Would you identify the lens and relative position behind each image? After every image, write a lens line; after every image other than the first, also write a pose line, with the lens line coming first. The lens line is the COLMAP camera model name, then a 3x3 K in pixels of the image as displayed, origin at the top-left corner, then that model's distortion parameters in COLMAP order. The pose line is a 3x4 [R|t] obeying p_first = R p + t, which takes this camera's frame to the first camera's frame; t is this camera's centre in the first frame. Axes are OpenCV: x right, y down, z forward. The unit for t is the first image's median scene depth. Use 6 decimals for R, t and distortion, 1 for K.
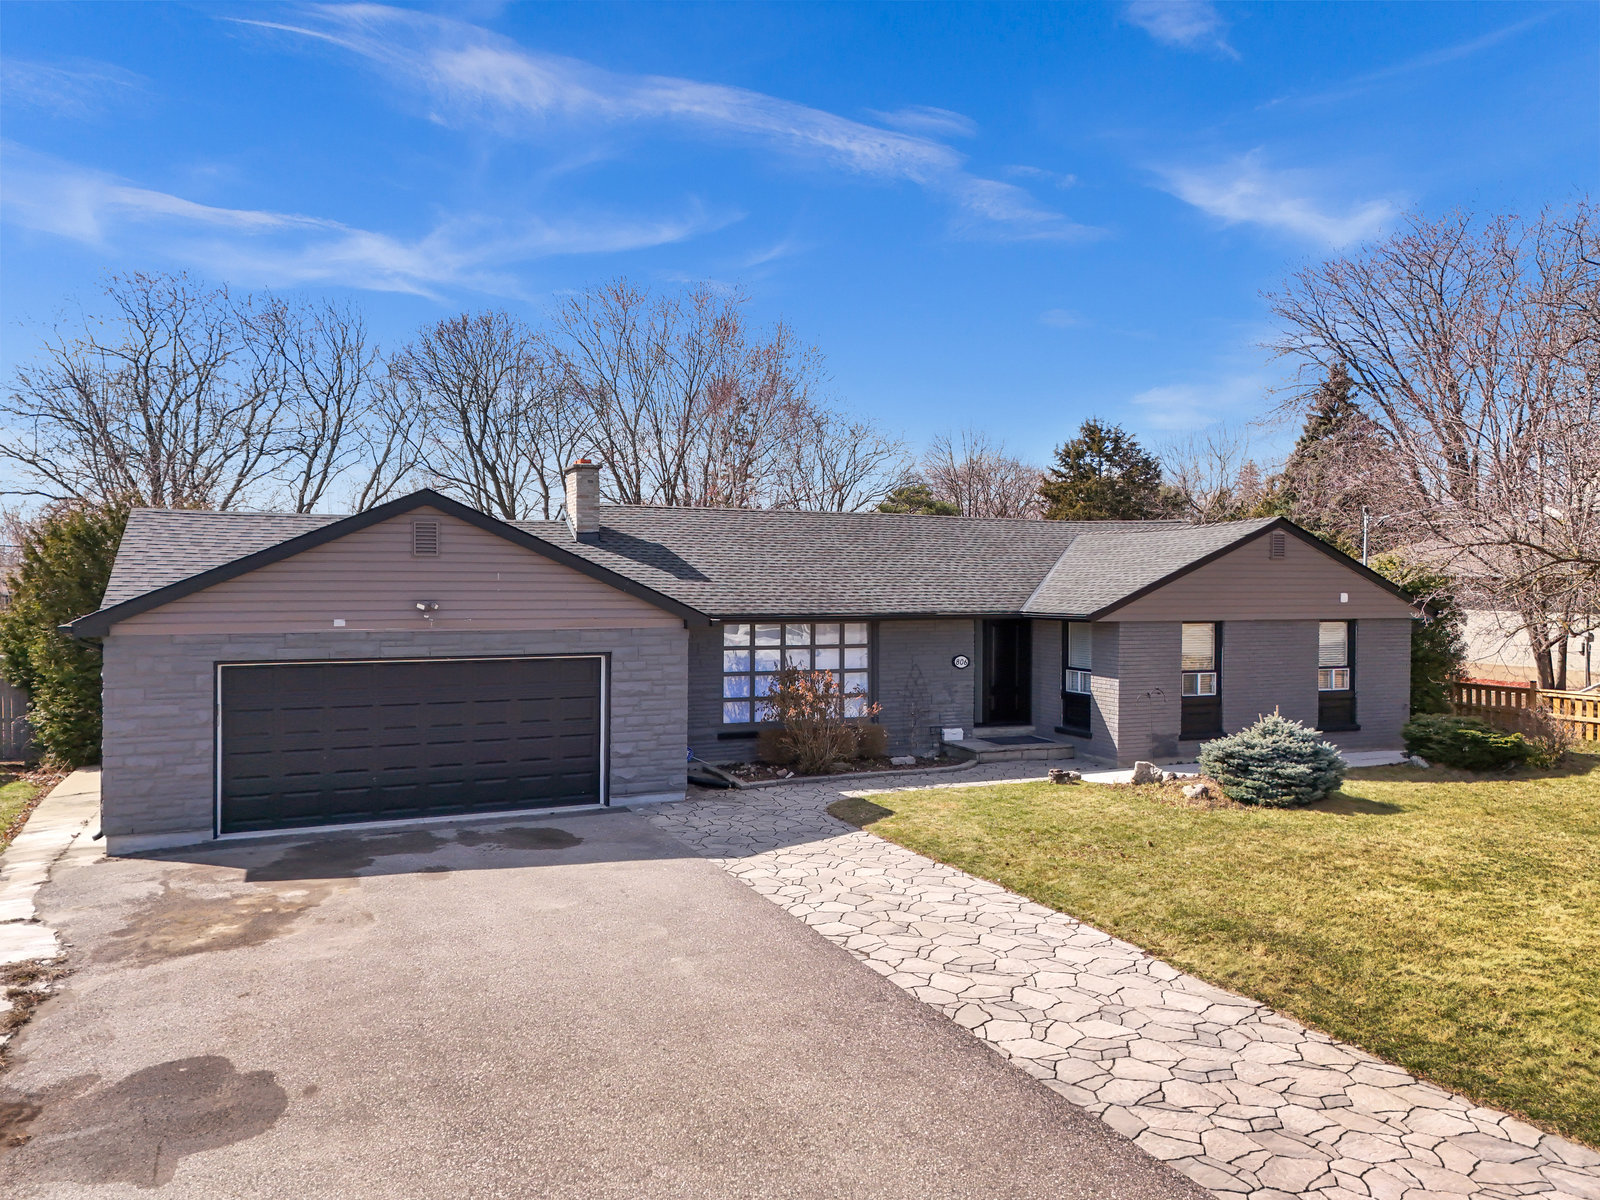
lens RADIAL K [[1169.6, 0, 809.8], [0, 1169.6, 597.0], [0, 0, 1]] dist [0.085933, -0.076459]
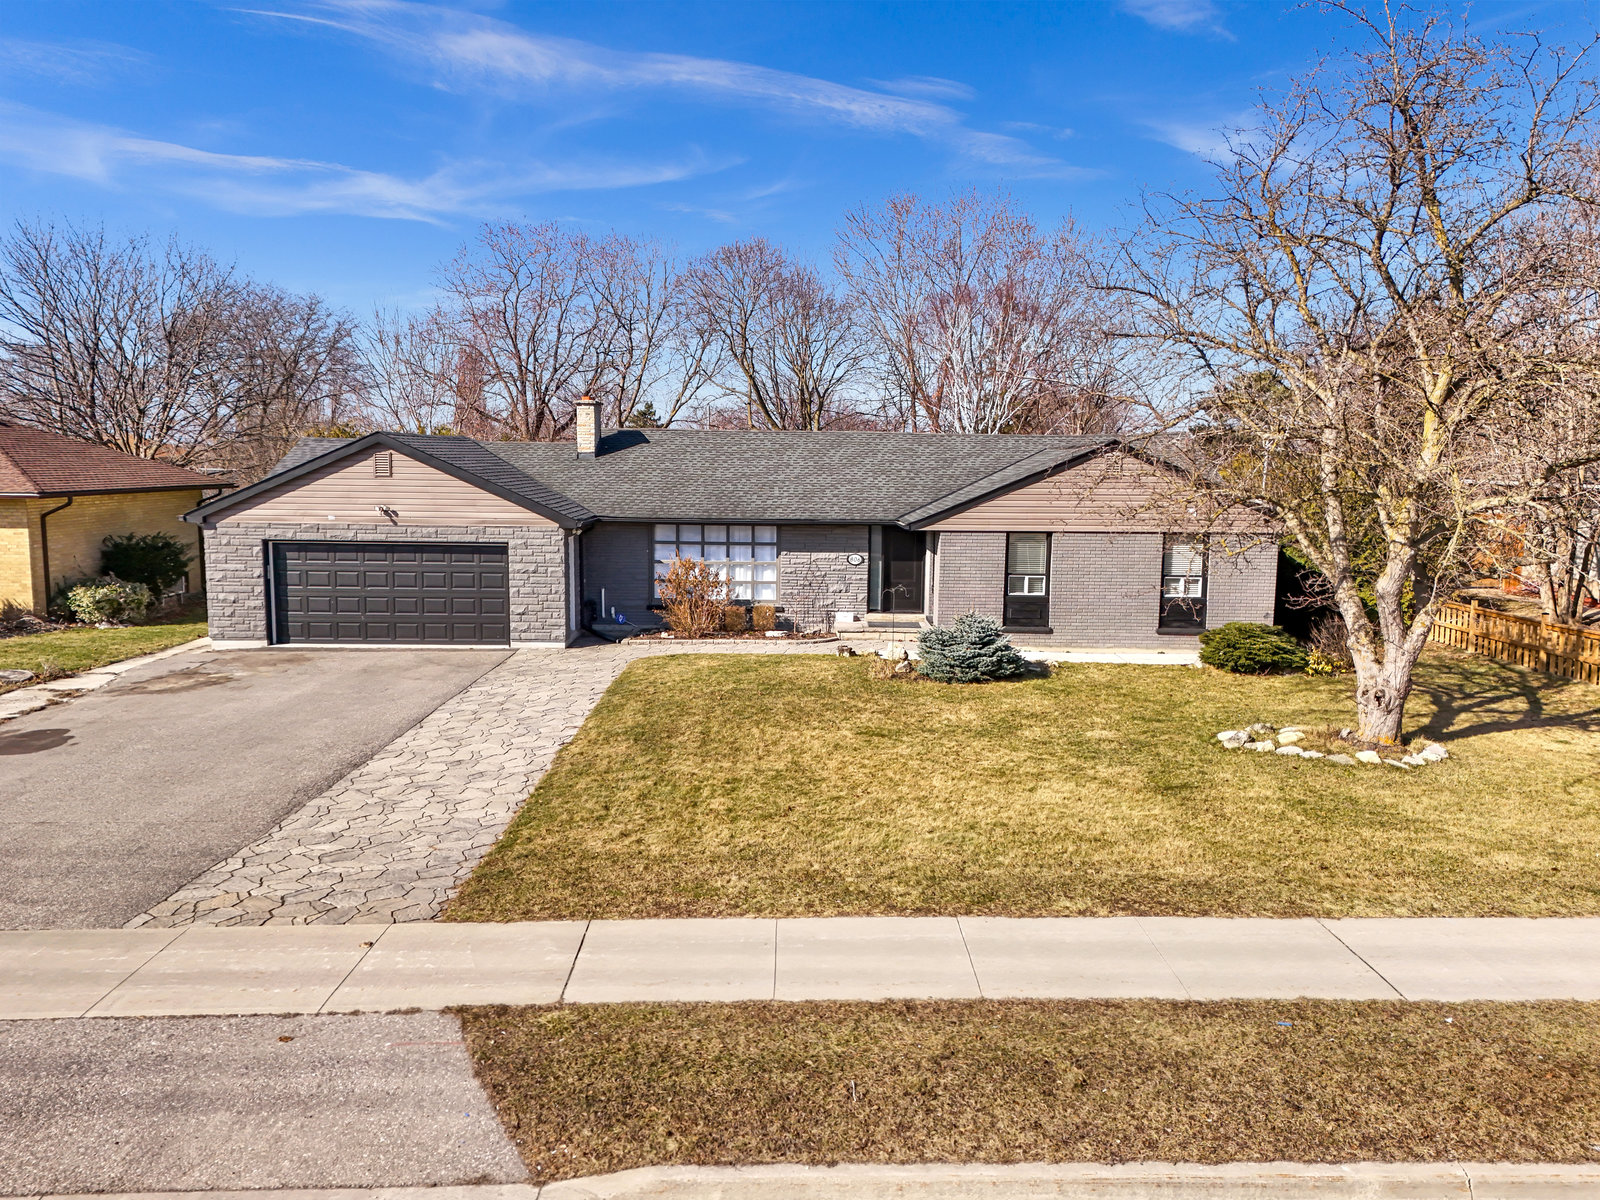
lens RADIAL K [[1169.6, 0, 808.7], [0, 1169.6, 601.6], [0, 0, 1]] dist [0.085933, -0.076459]
pose [[0.917524, 0.053537, -0.394060, 1.095155], [-0.012811, 0.994362, 0.105265, -0.055667], [0.397473, -0.091535, 0.913037, -0.276693]]
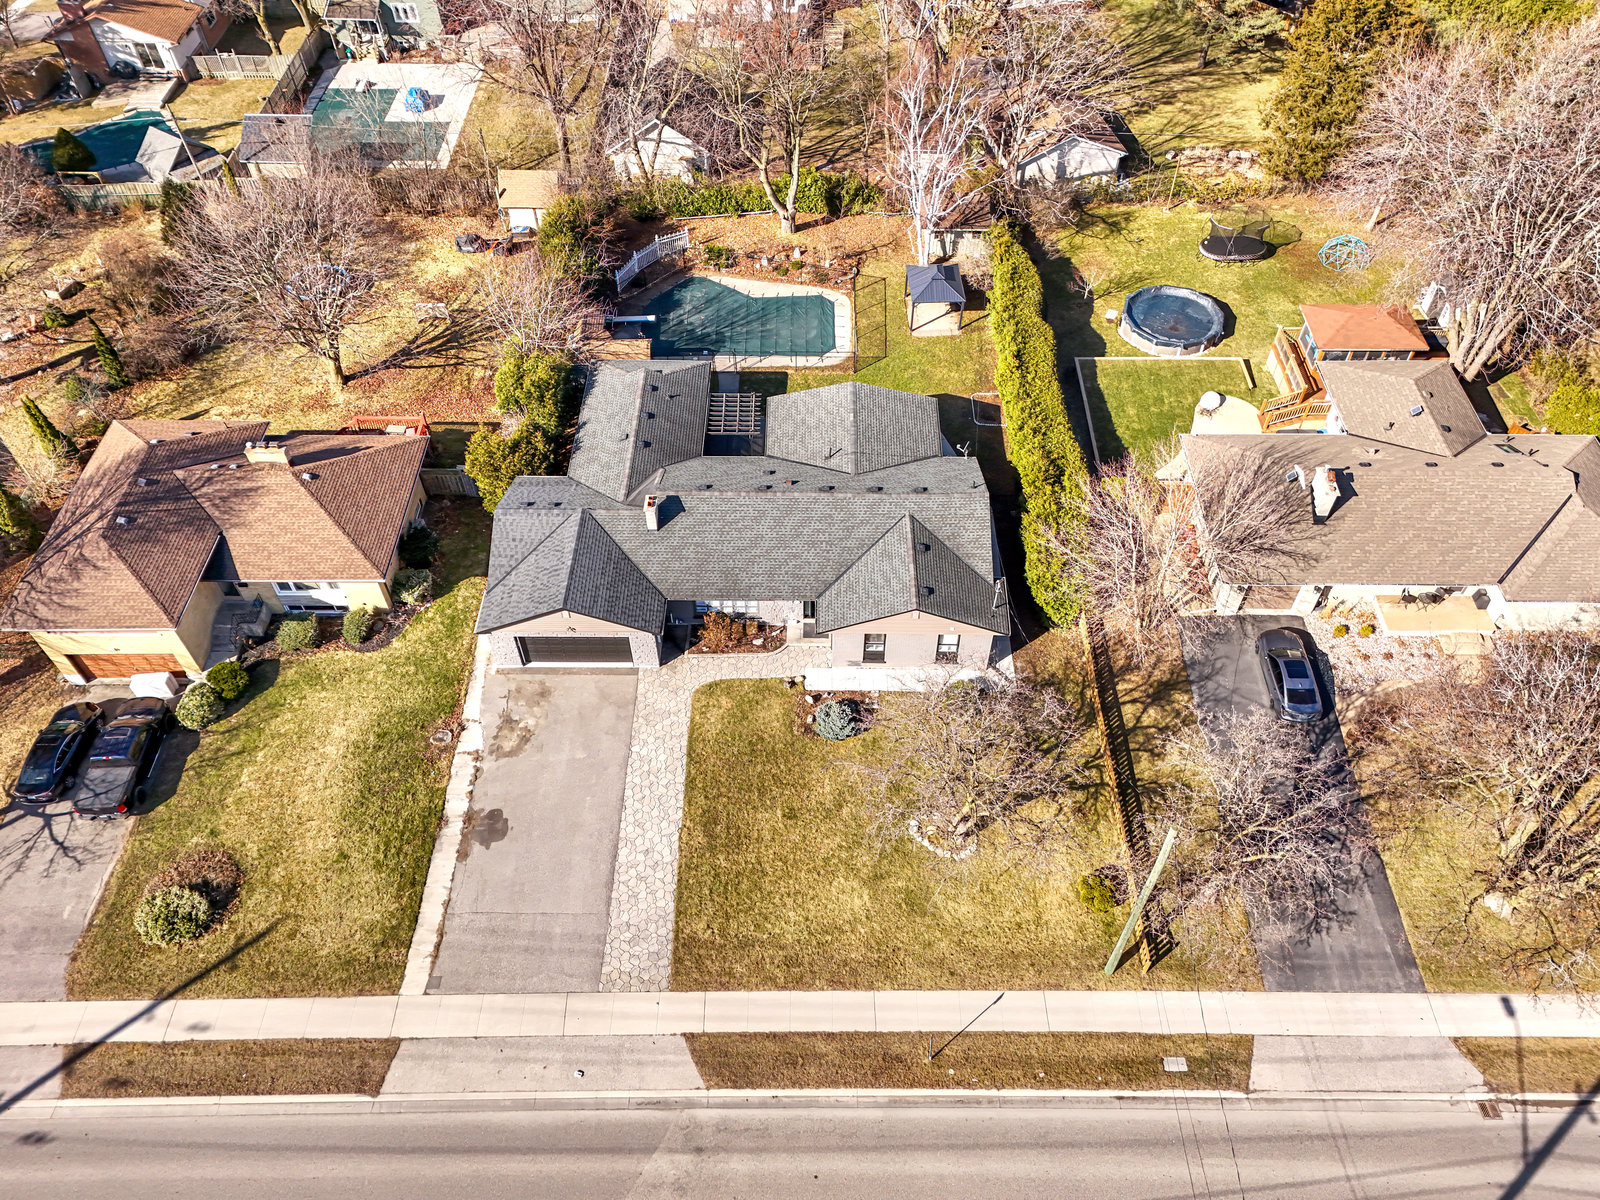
lens RADIAL K [[1169.6, 0, 809.6], [0, 1169.6, 585.8], [0, 0, 1]] dist [0.085933, -0.076459]
pose [[0.910040, 0.305715, -0.279940, 1.574284], [0.001807, 0.672401, 0.740185, -3.369128], [0.414517, -0.674104, 0.611359, -0.855625]]
